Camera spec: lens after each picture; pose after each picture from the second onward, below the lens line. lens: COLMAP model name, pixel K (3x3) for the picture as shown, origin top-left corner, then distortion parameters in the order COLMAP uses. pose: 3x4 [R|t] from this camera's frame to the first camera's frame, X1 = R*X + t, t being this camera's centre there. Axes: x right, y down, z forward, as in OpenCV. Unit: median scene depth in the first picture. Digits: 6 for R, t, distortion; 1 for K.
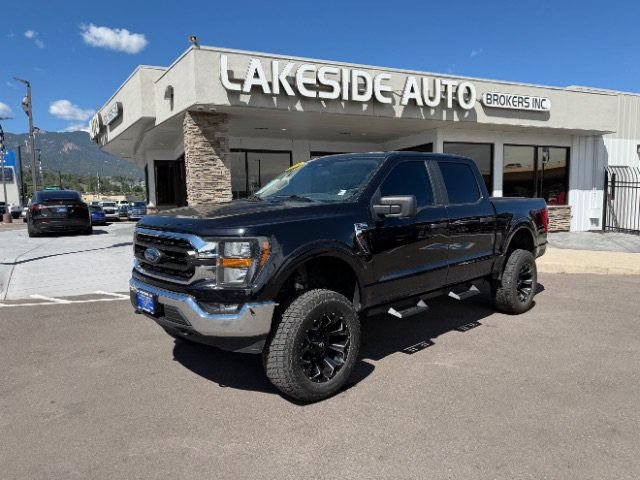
lens RADIAL K [[450.9, 0, 320.7], [0, 450.9, 245.3], [0, 0, 1]] dist [0.029374, -0.040818]
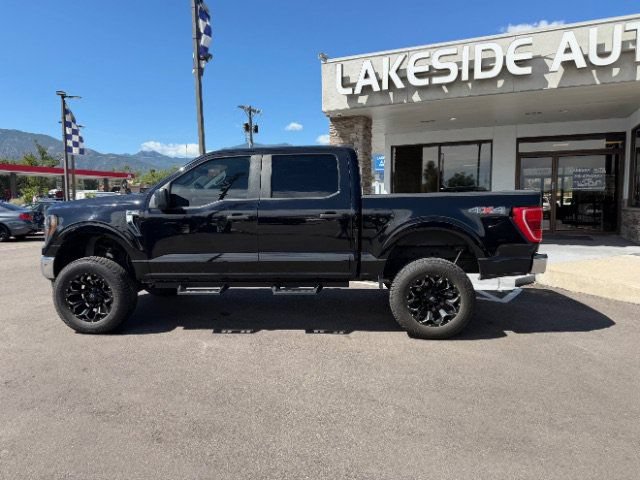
lens RADIAL K [[450.9, 0, 316.1], [0, 450.9, 241.0], [0, 0, 1]] dist [0.029374, -0.040818]
pose [[0.666264, 0.077095, -0.741720, 0.547402], [-0.077095, 0.996433, 0.034318, -0.018964], [0.741720, 0.034318, 0.669831, 0.206283]]
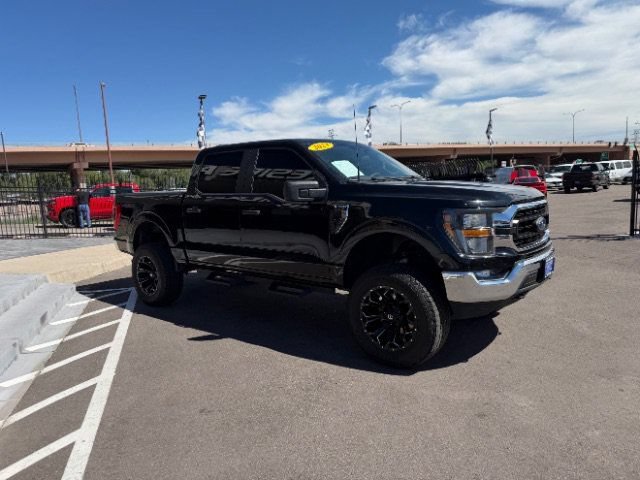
lens RADIAL K [[450.9, 0, 316.8], [0, 450.9, 246.1], [0, 0, 1]] dist [0.029374, -0.040818]
pose [[-0.115201, -0.119240, 0.986159, -0.505953], [0.150402, 0.979230, 0.135972, -0.056187], [-0.981890, 0.163984, -0.094874, 0.600134]]
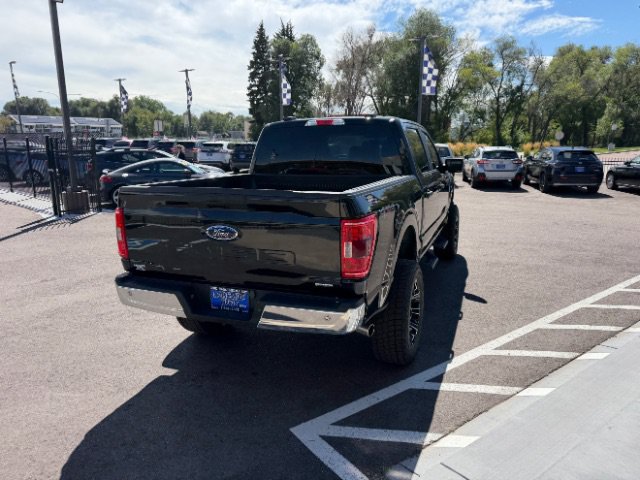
lens RADIAL K [[450.9, 0, 327.1], [0, 450.9, 239.4], [0, 0, 1]] dist [0.029374, -0.040818]
pose [[-0.902844, 0.105188, -0.416902, 0.350274], [-0.029875, 0.951923, 0.304877, -0.141028], [0.428928, 0.287711, -0.856296, 1.055865]]
